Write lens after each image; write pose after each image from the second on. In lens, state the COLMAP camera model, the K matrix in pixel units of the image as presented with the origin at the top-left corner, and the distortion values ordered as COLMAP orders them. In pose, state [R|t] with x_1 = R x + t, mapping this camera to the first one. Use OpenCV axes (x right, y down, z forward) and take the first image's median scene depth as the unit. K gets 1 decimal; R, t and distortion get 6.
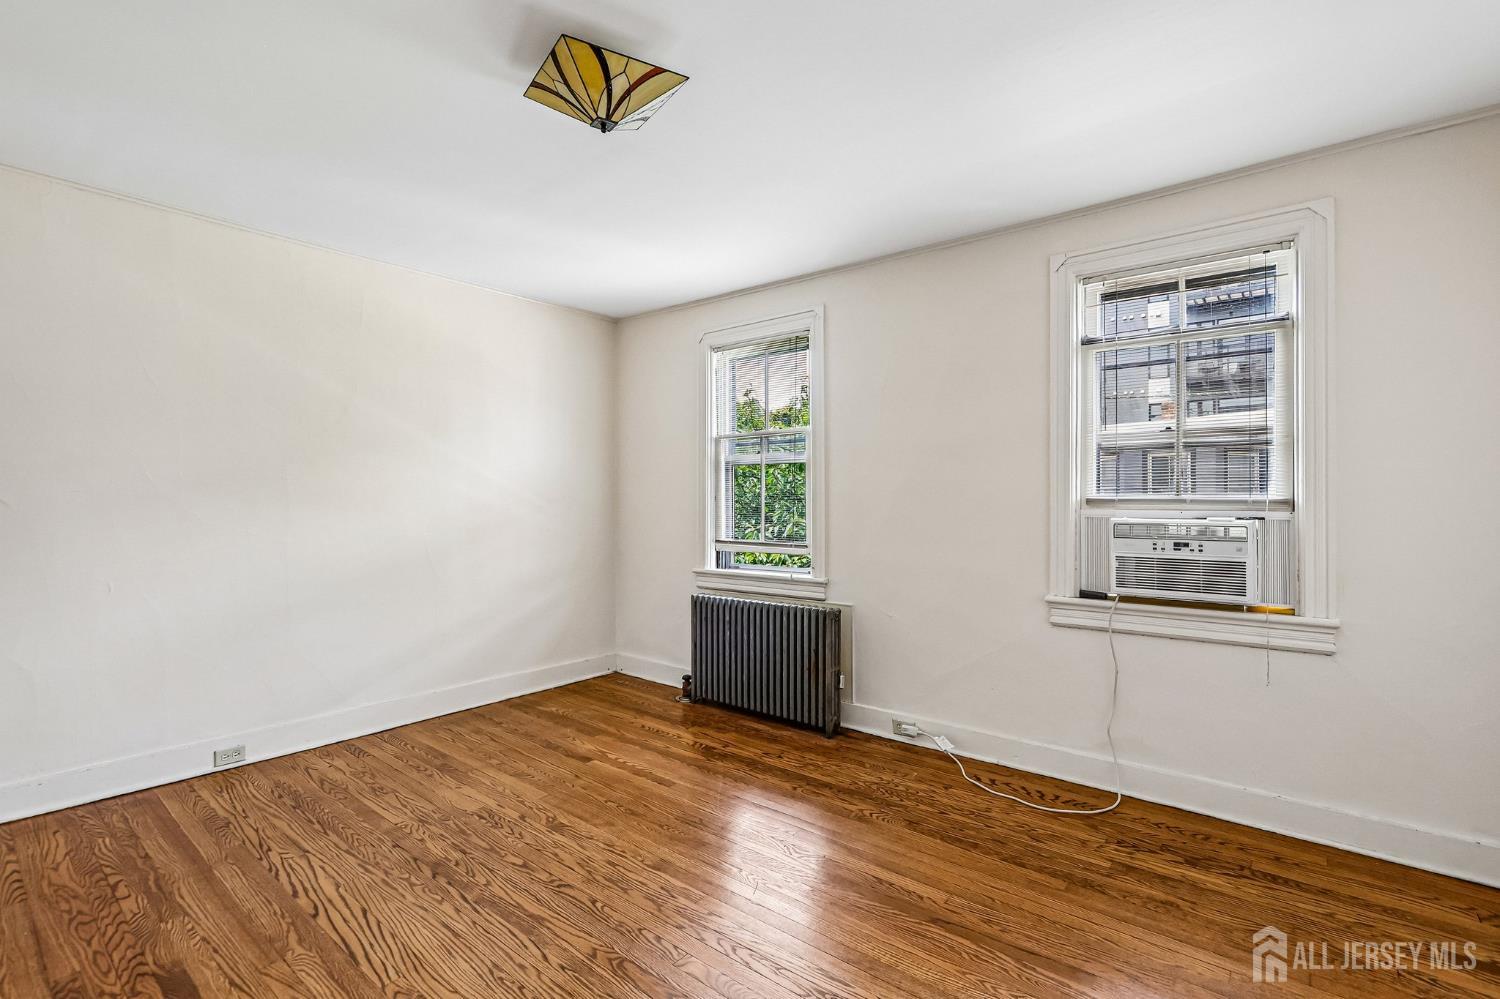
lens RADIAL K [[679.2, 0, 749.2], [0, 679.2, 488.6], [0, 0, 1]] dist [0.001011, 0.000244]
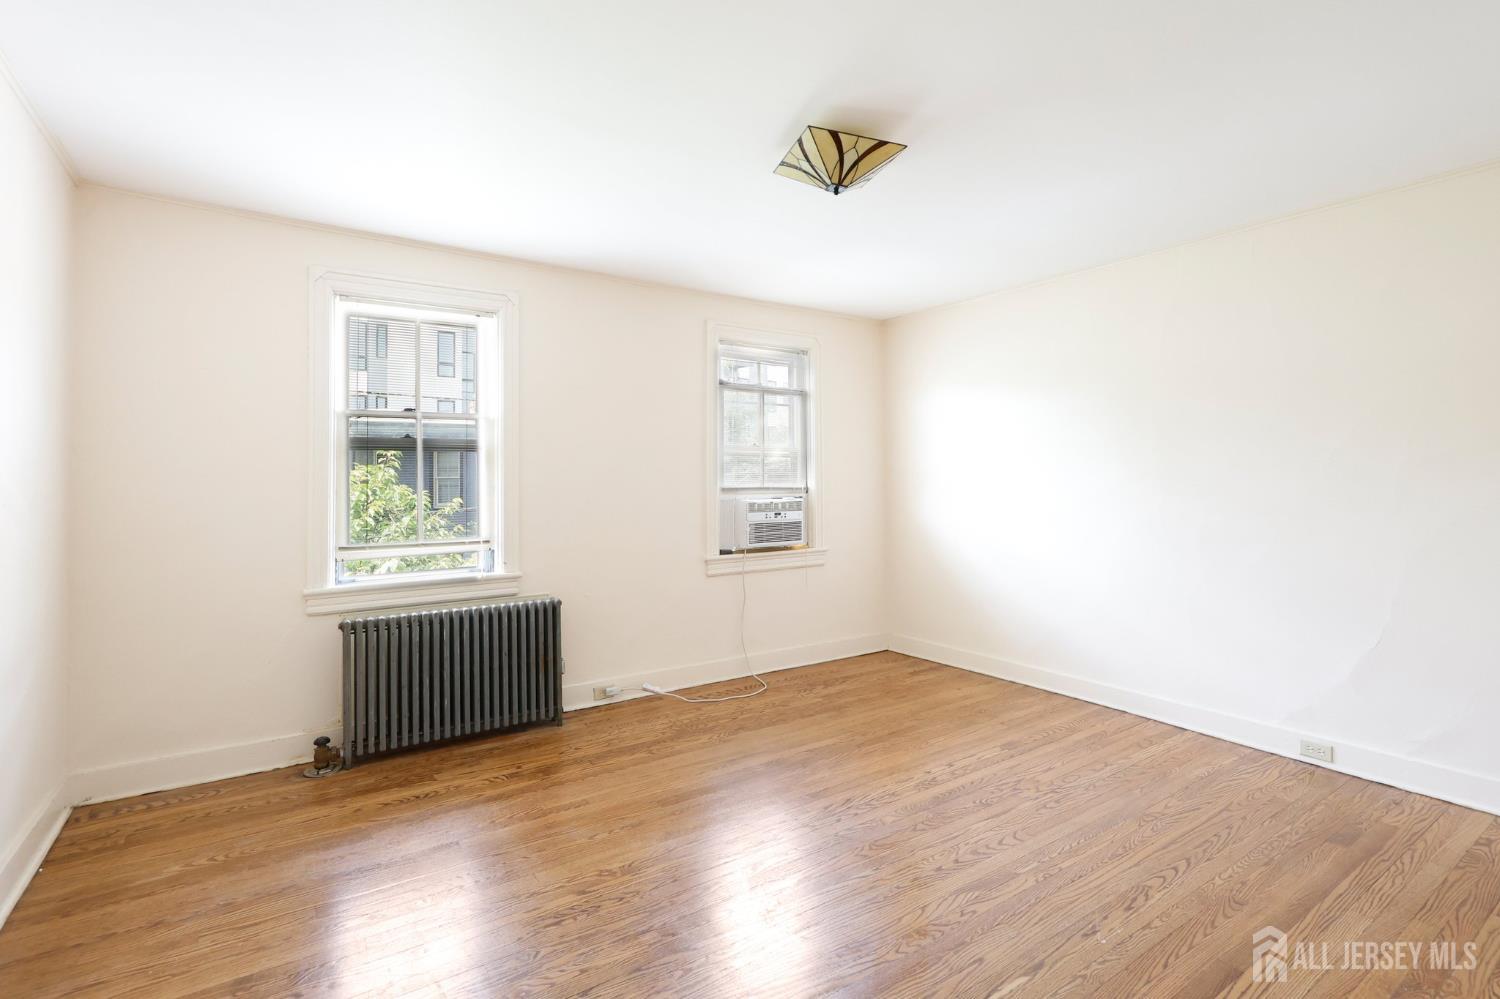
lens RADIAL K [[686.2, 0, 744.5], [0, 686.2, 481.1], [0, 0, 1]] dist [-0.000078, 0.000264]
pose [[0.305882, -0.005070, 0.952056, -0.900563], [-0.010836, 0.999903, 0.008807, -0.011876], [-0.952008, -0.013011, 0.305797, 0.494690]]
